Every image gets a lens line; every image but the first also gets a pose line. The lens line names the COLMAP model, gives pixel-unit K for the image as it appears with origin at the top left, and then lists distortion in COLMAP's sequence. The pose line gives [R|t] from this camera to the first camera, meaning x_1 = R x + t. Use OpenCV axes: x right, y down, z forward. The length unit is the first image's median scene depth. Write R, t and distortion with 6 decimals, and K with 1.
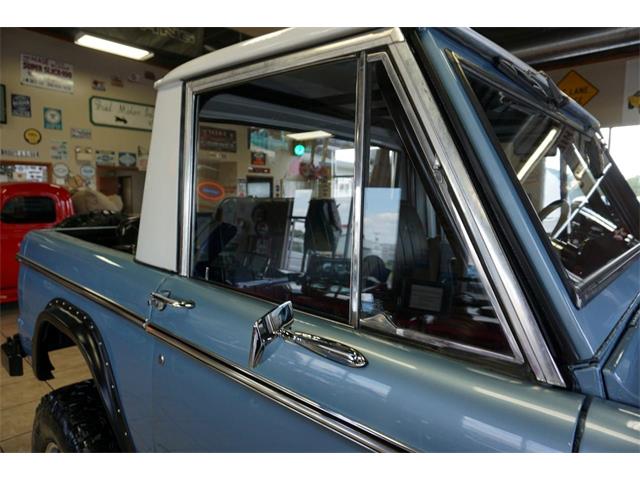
lens RADIAL K [[431.0, 0, 318.3], [0, 431.0, 239.6], [0, 0, 1]] dist [-0.035800, 0.033141]
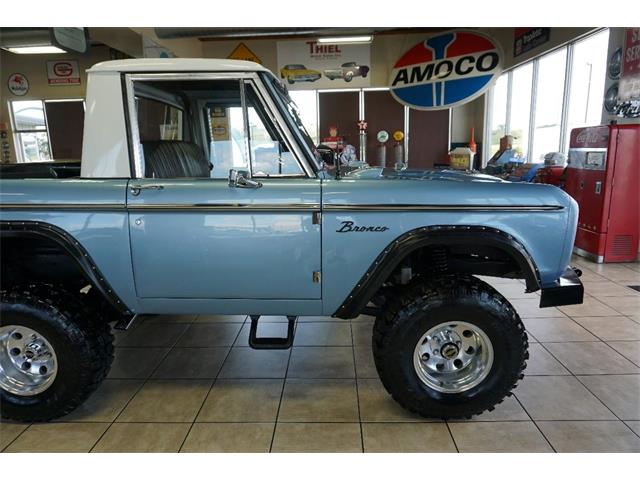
lens RADIAL K [[431.0, 0, 318.3], [0, 431.0, 239.6], [0, 0, 1]] dist [-0.035800, 0.033141]
pose [[0.755758, -0.166726, 0.633272, -0.139022], [0.101076, 0.985157, 0.138742, 0.024618], [-0.647004, -0.040847, 0.761392, -0.142523]]
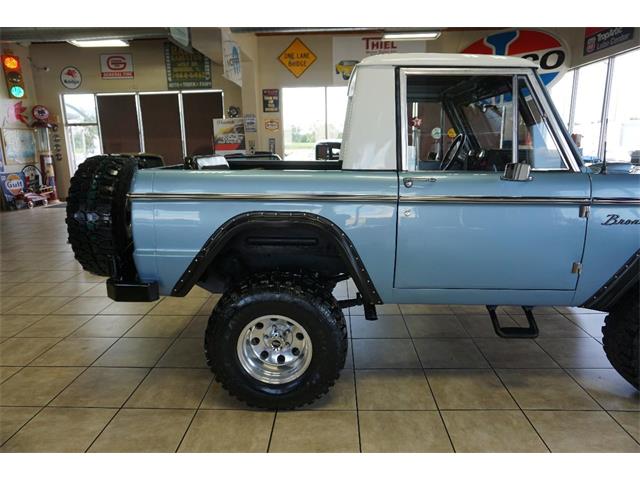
lens RADIAL K [[431.0, 0, 318.3], [0, 431.0, 239.6], [0, 0, 1]] dist [-0.035800, 0.033141]
pose [[0.754376, -0.166175, 0.635062, -0.274016], [0.092962, 0.984722, 0.147243, 0.010090], [-0.649827, -0.052040, 0.758298, -0.035238]]
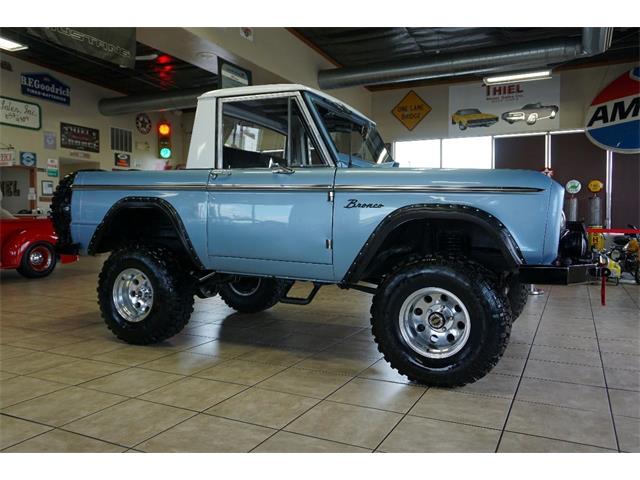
lens RADIAL K [[528.2, 0, 320.0], [0, 528.2, 240.0], [0, 0, 1]] dist [0.010518, 0.007759]
pose [[0.956443, -0.017354, 0.291401, -0.098098], [0.036494, 0.997508, -0.060374, 0.108143], [-0.289627, 0.068379, 0.954694, -0.332708]]
